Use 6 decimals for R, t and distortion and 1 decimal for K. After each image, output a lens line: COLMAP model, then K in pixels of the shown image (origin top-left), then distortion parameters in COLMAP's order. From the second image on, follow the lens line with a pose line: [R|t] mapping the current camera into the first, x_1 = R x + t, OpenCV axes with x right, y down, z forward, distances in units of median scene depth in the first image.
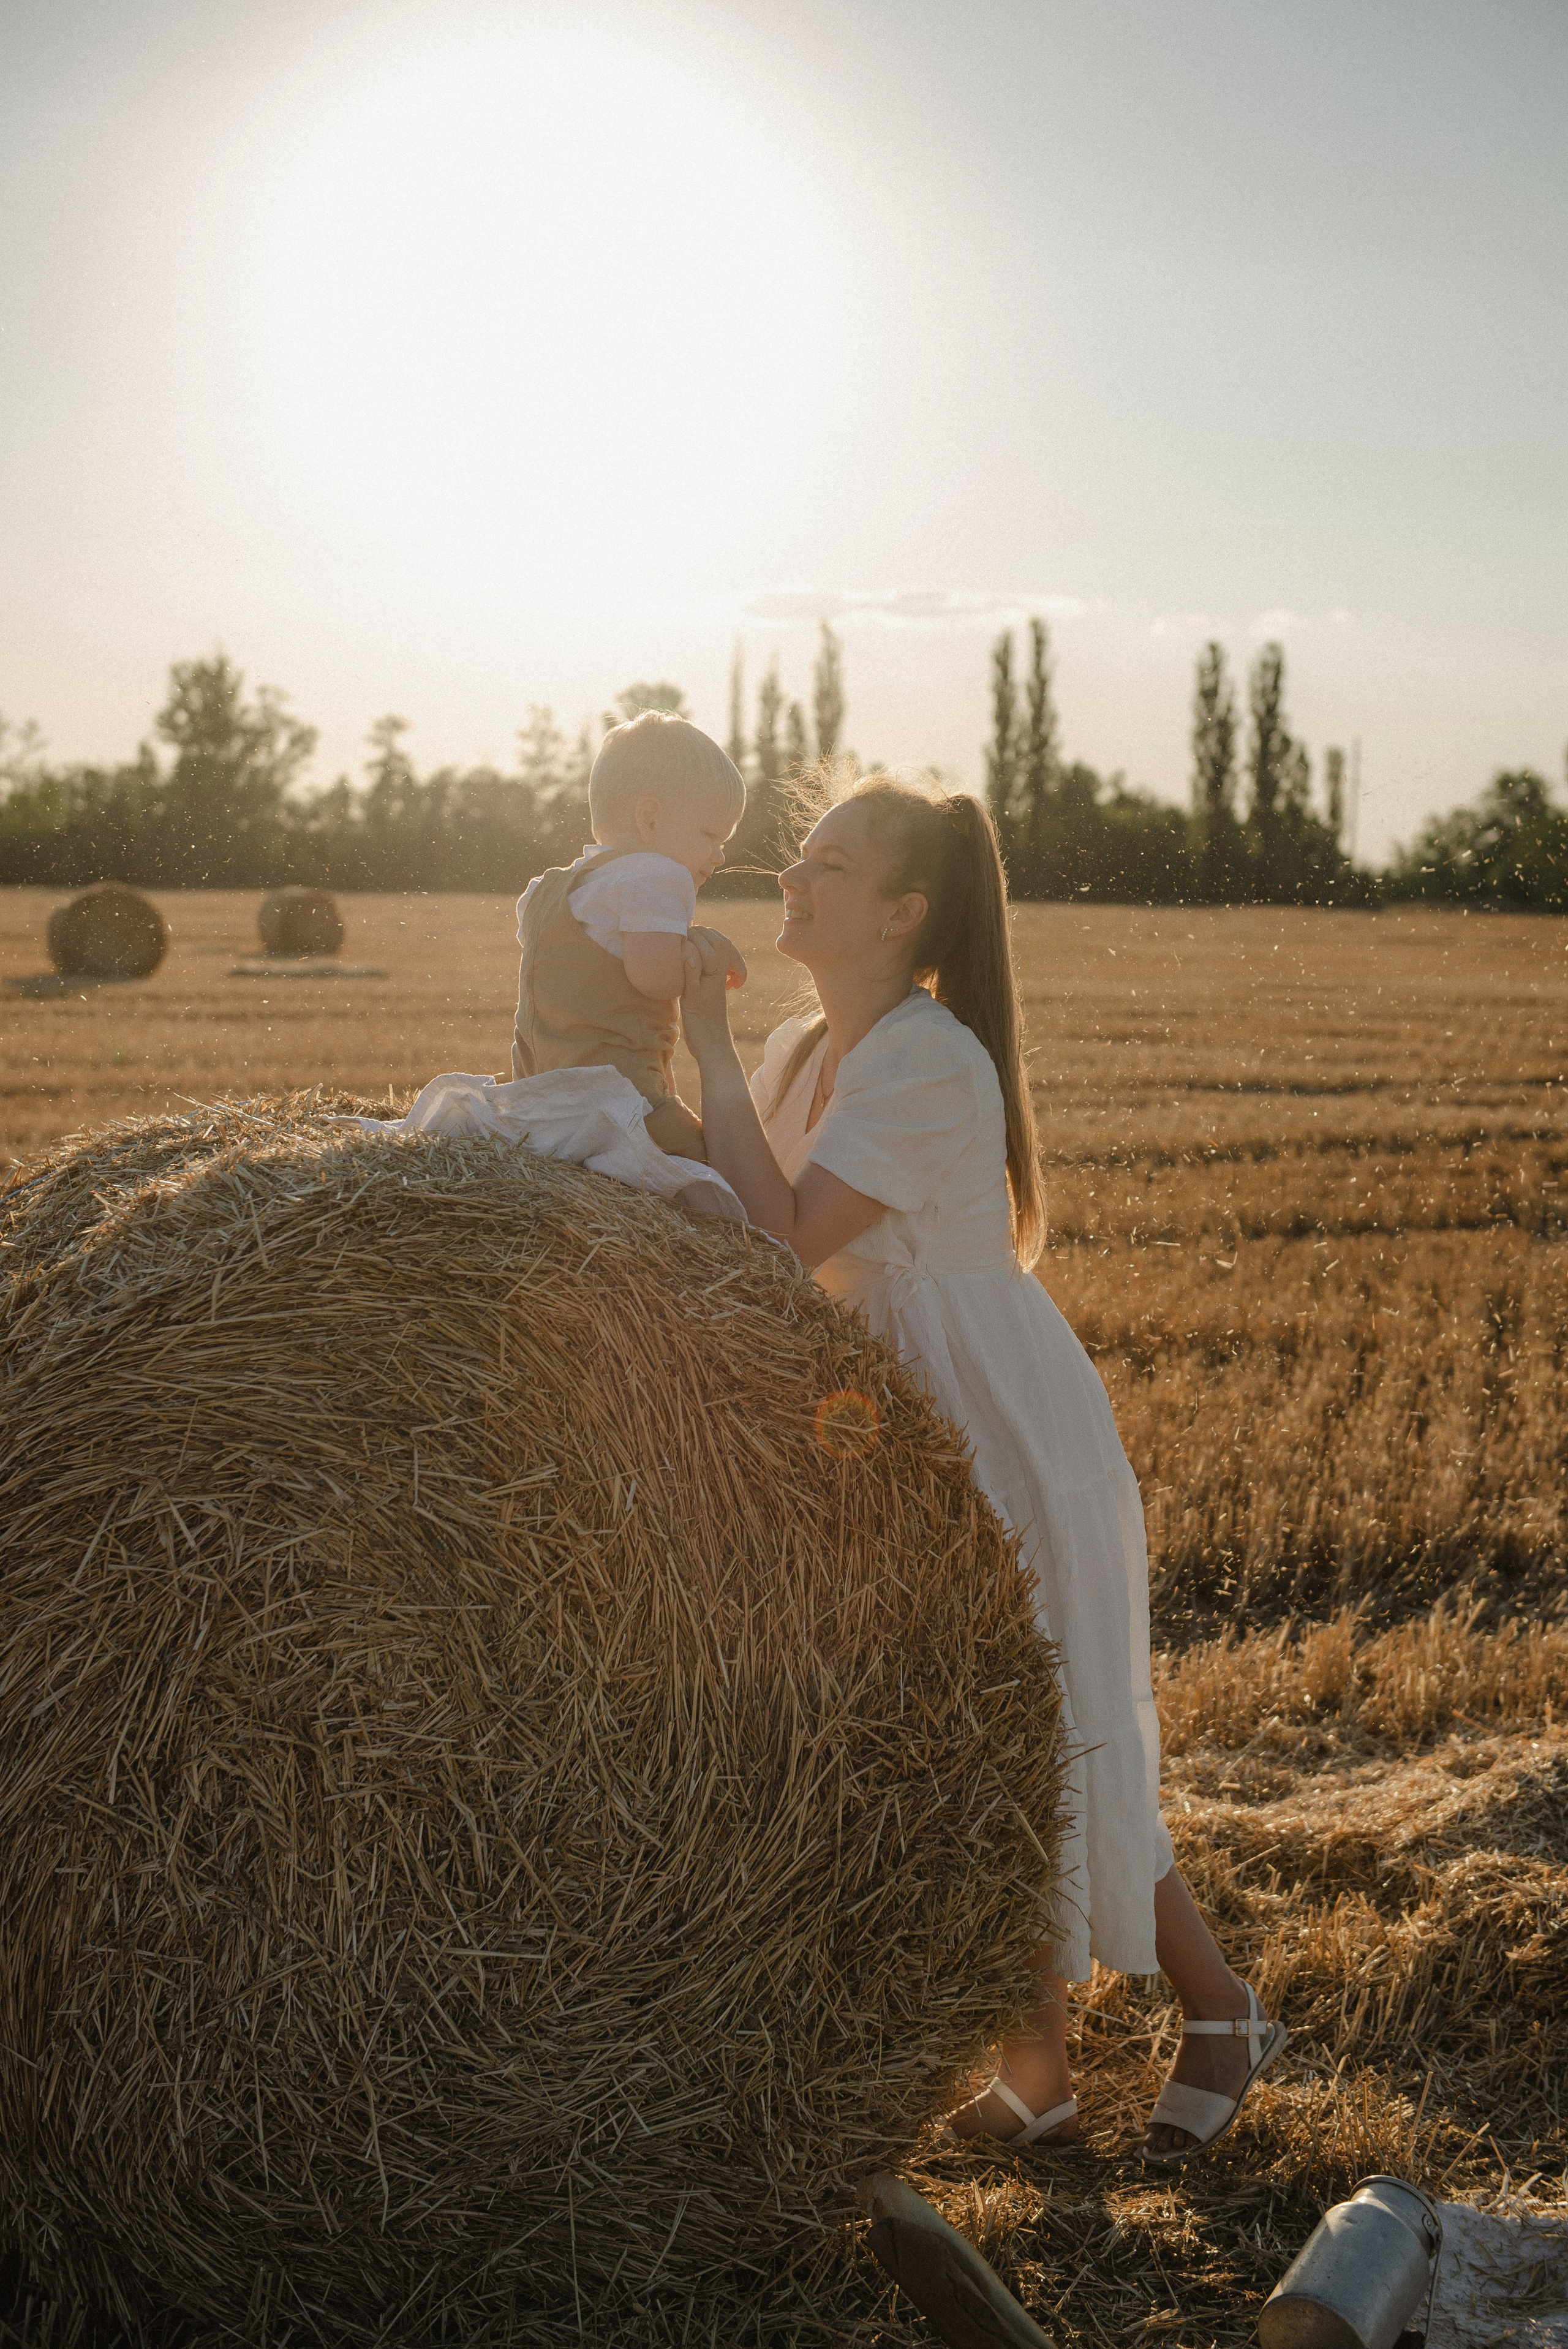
lens RADIAL K [[3349.0, 0, 775.5], [0, 3349.0, 1177.6], [0, 0, 1]] dist [0.124358, 0.000000]
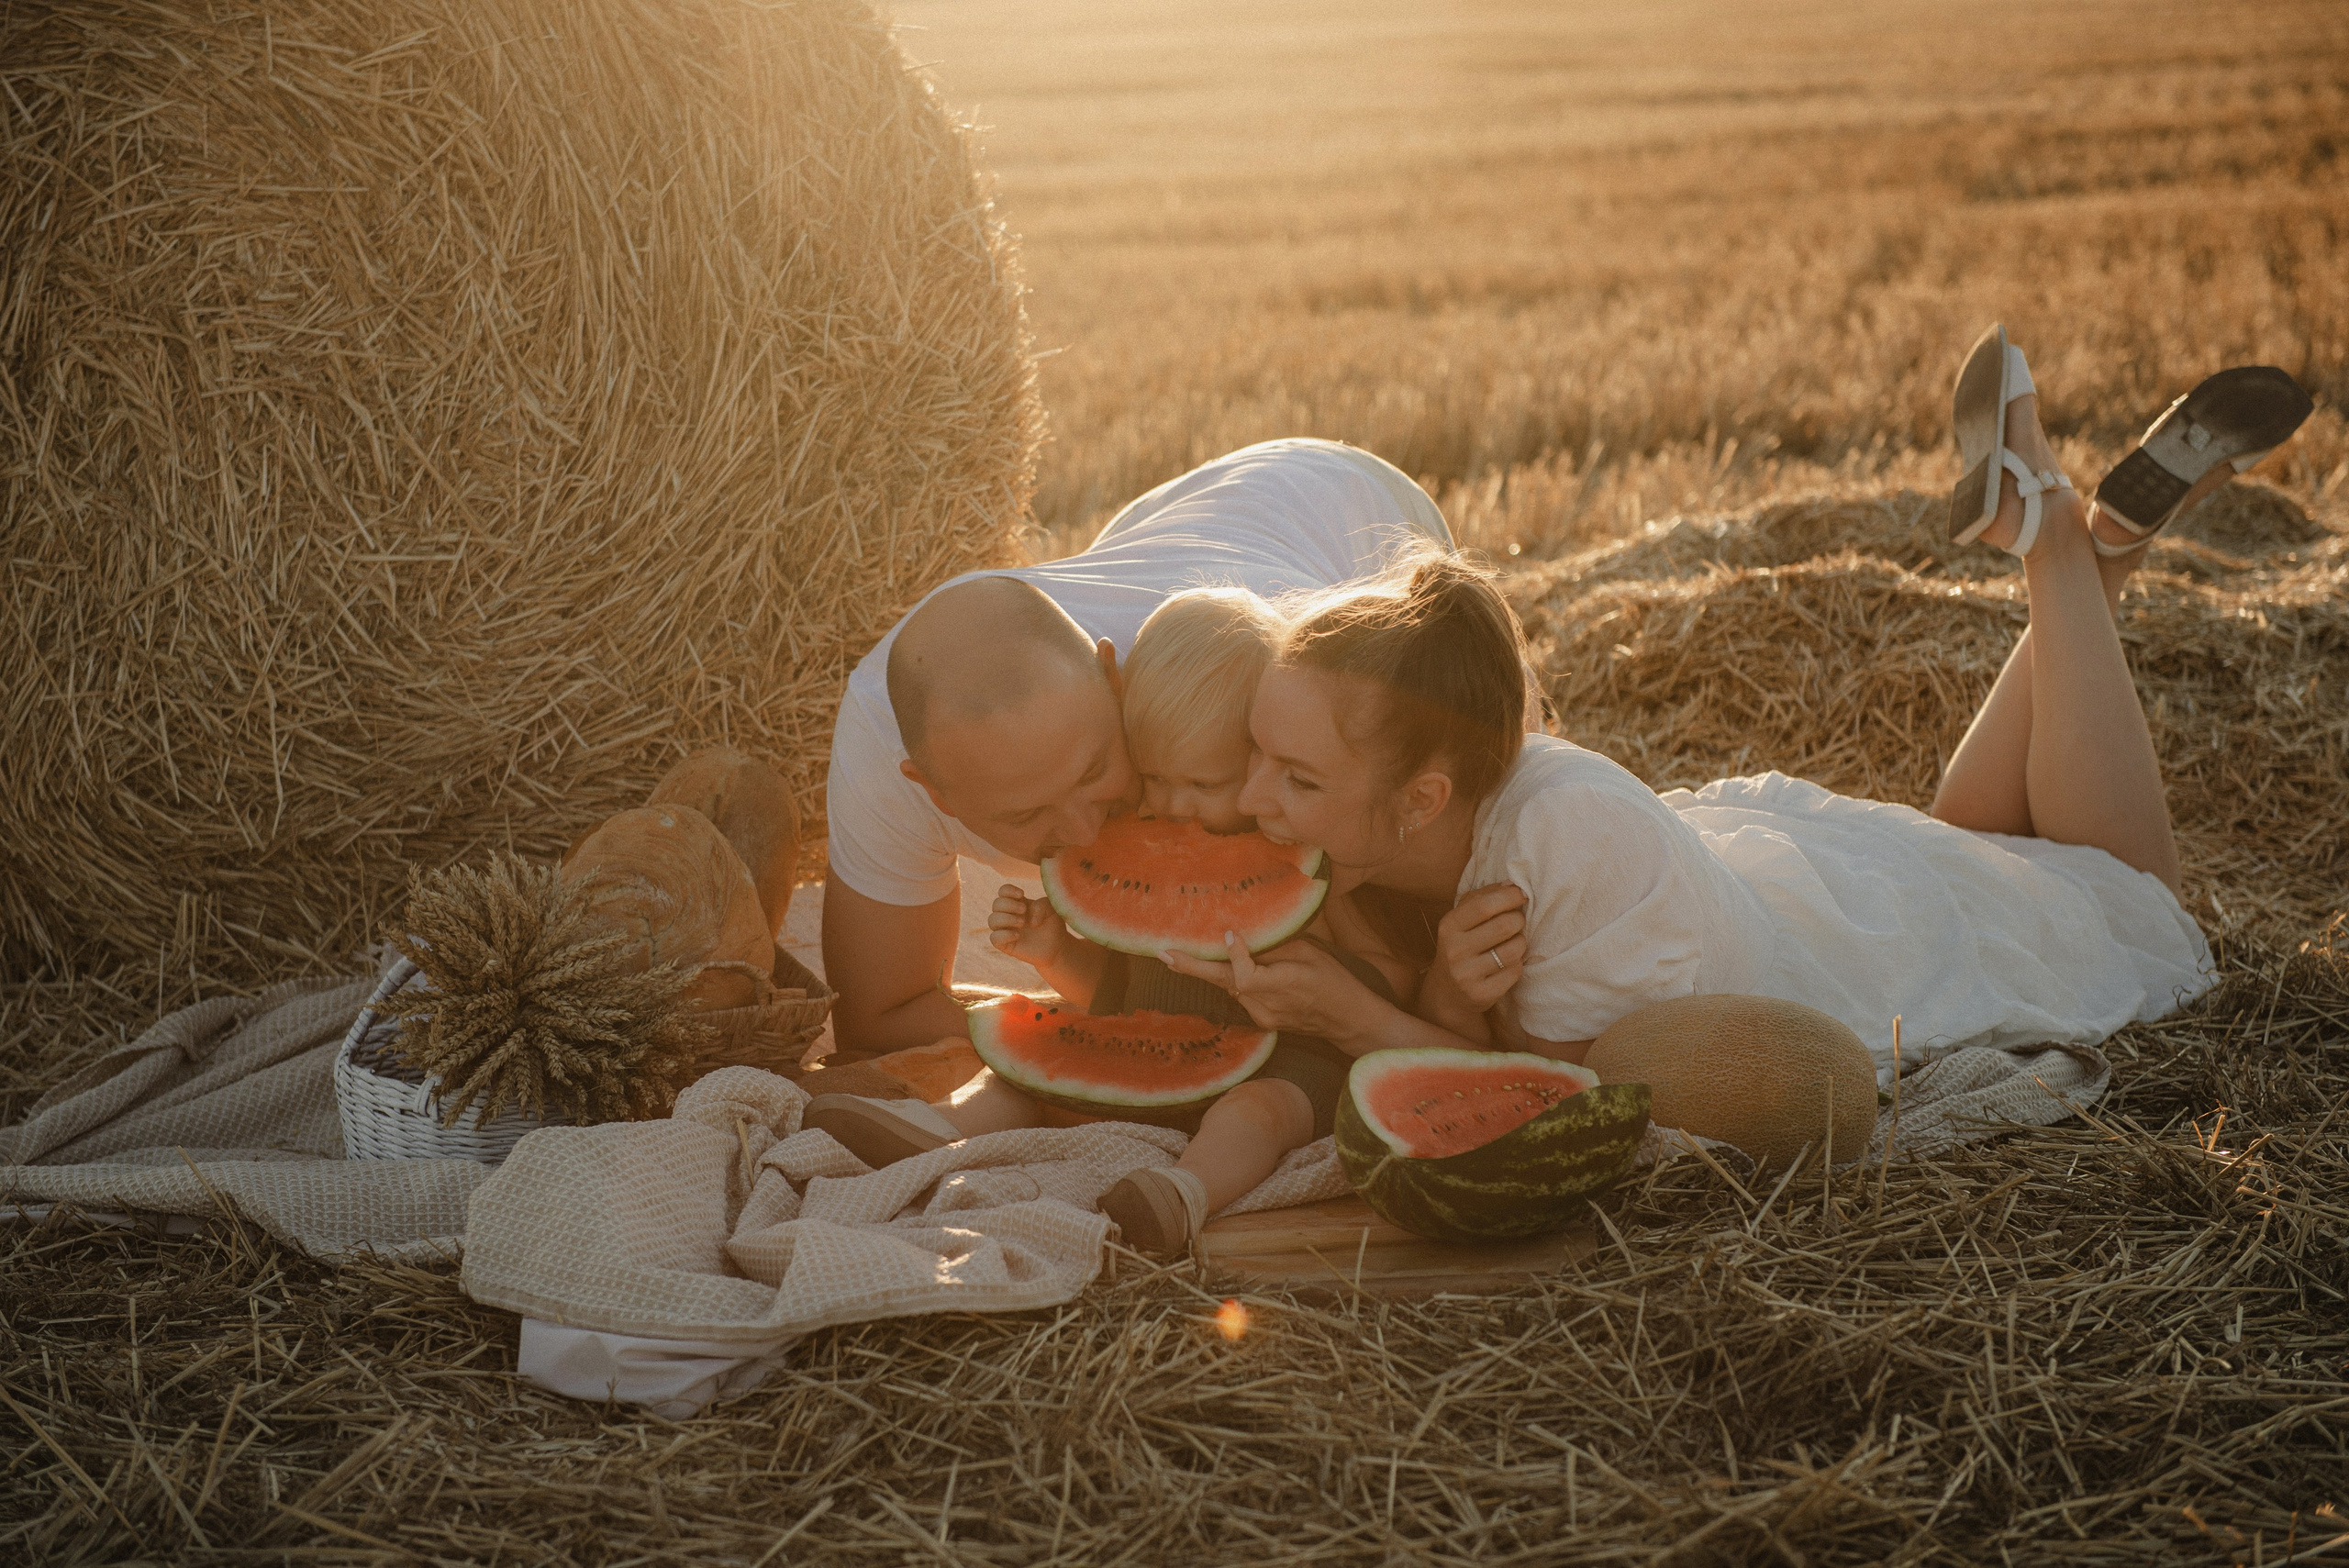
lens RADIAL K [[4397.3, 0, 1194.1], [0, 4397.3, 804.1], [0, 0, 1]] dist [0.090762, 0.000000]
pose [[0.998038, -0.062614, 0.000380, 0.129619], [0.062278, 0.993274, 0.097611, 0.188380], [-0.006489, -0.097396, 0.995225, -0.228167]]
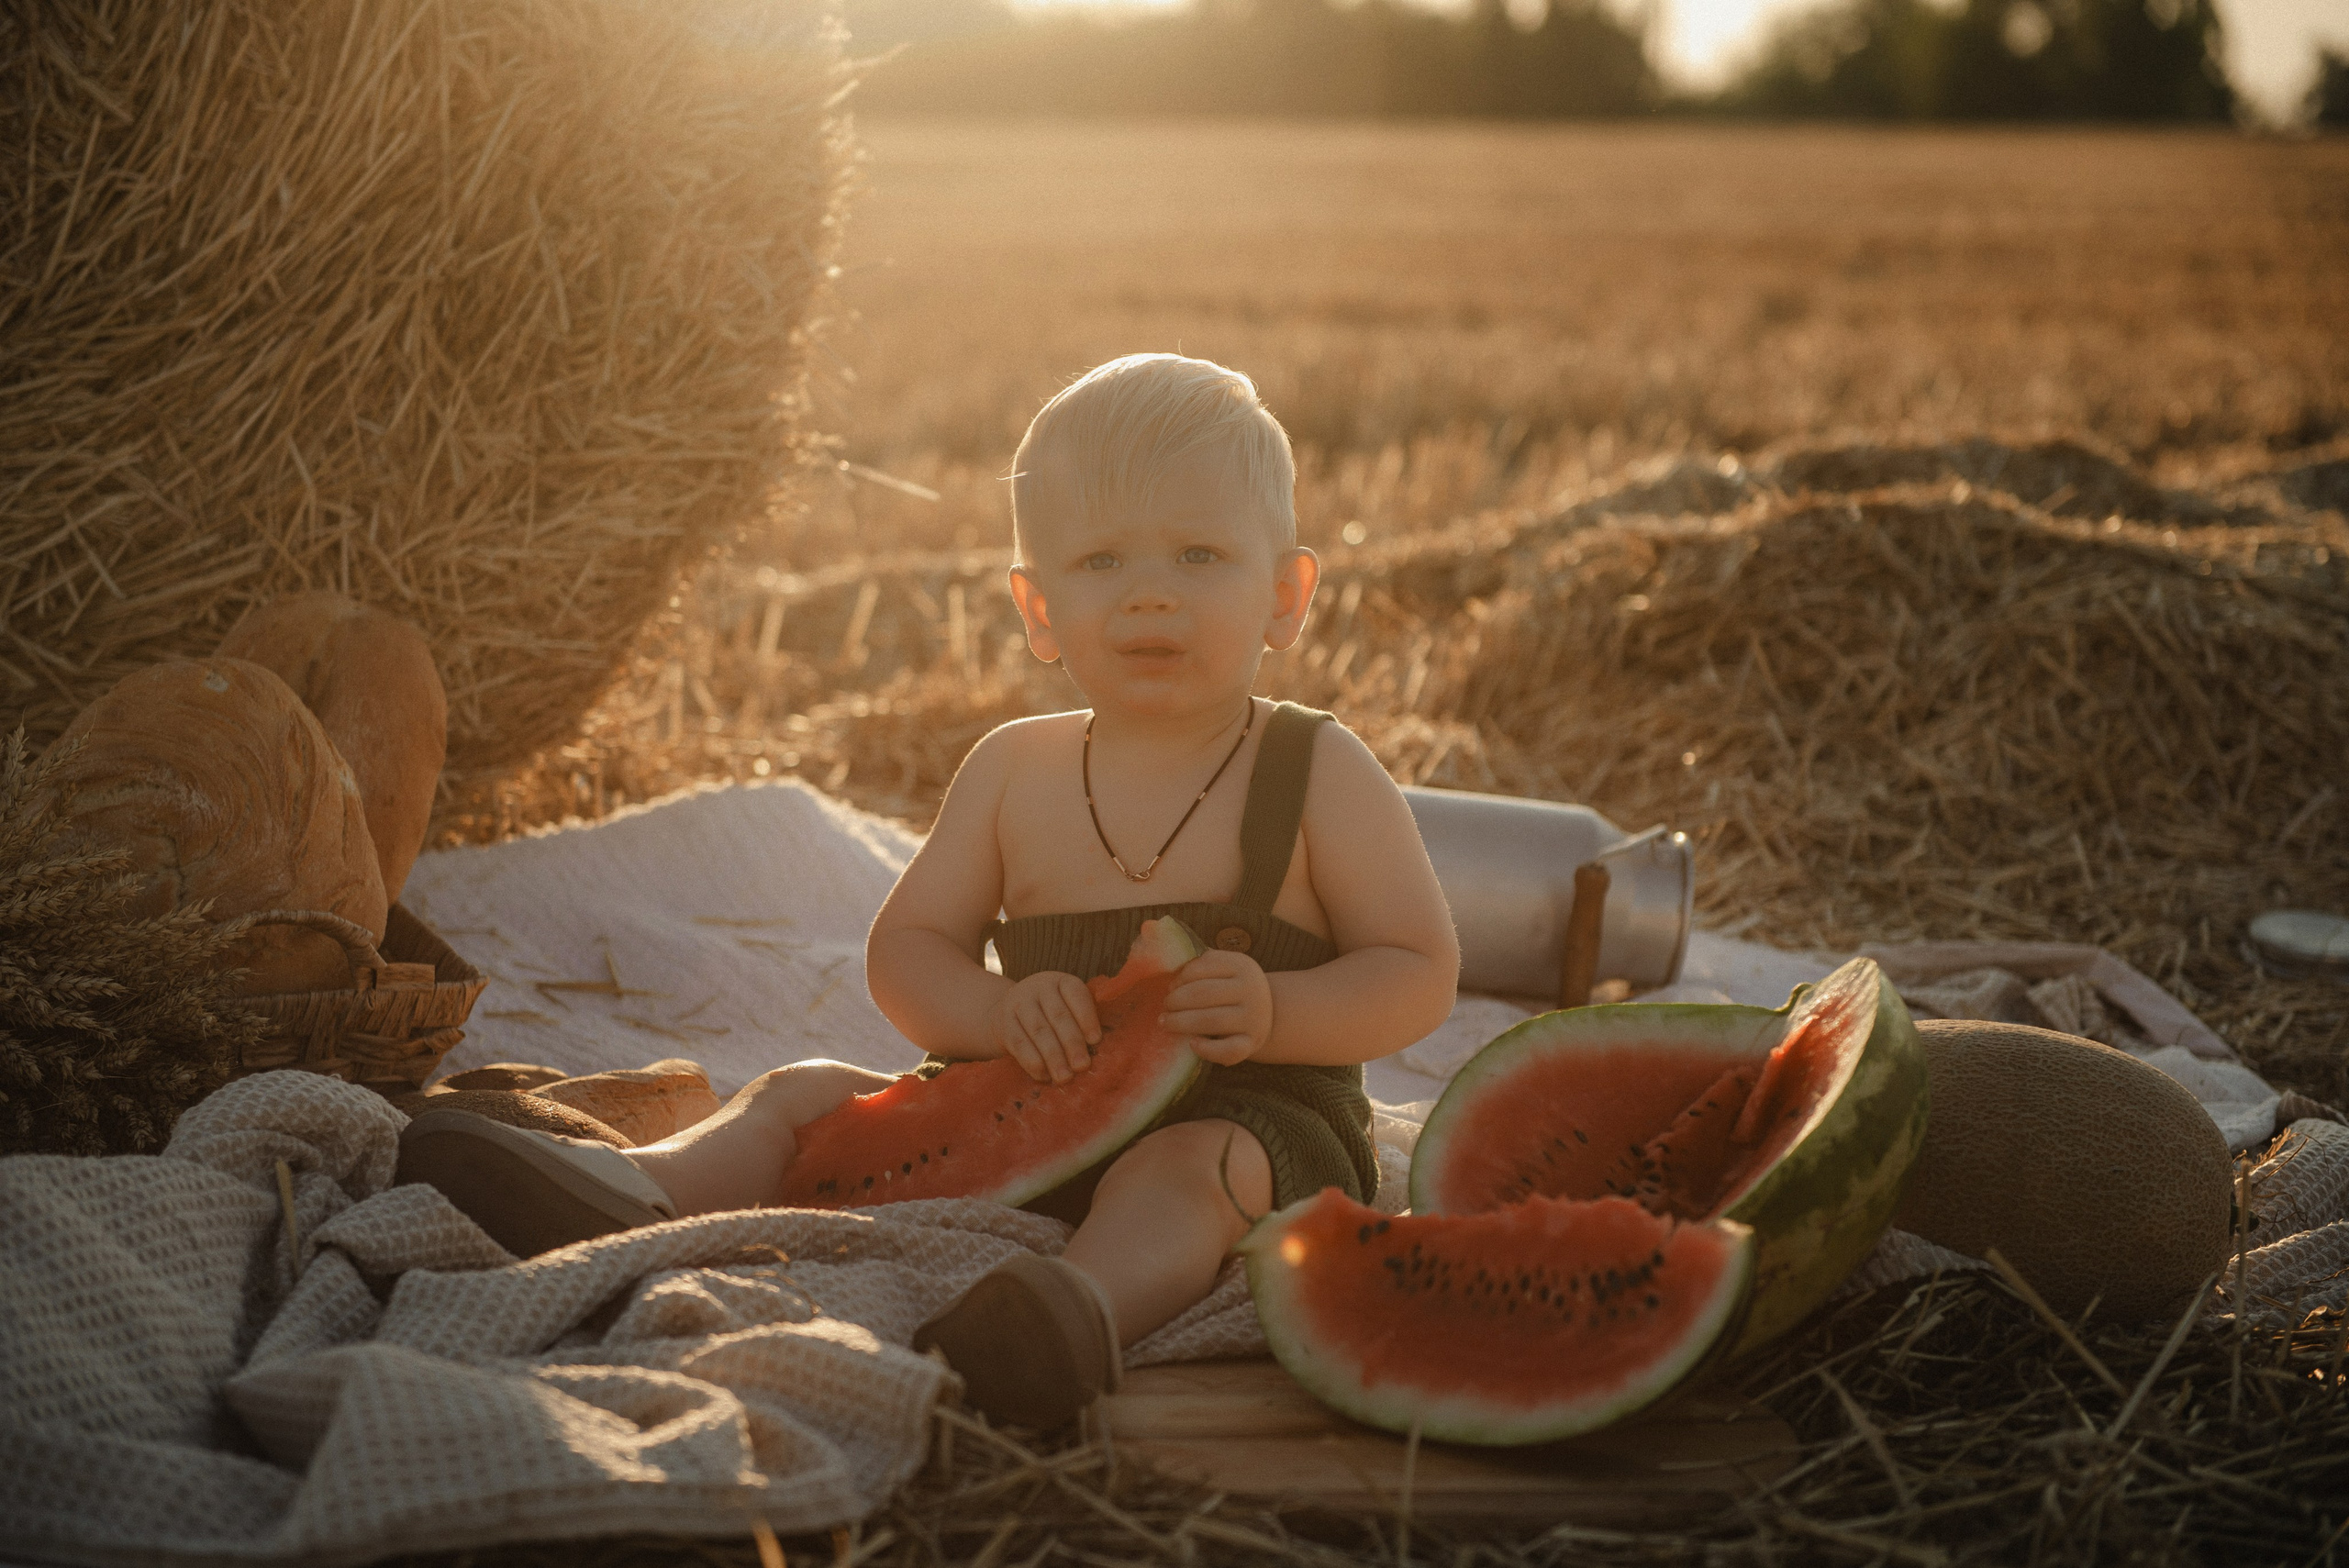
lens RADIAL K [[4397.3, 0, 1192.3], [0, 4397.3, 782.6], [0, 0, 1]] dist [0.090762, 0.000000]
pose [[0.998120, -0.016741, 0.058953, 0.105933], [0.013180, 0.998094, 0.060293, 0.270049], [-0.059850, -0.059402, 0.996438, 0.196013]]
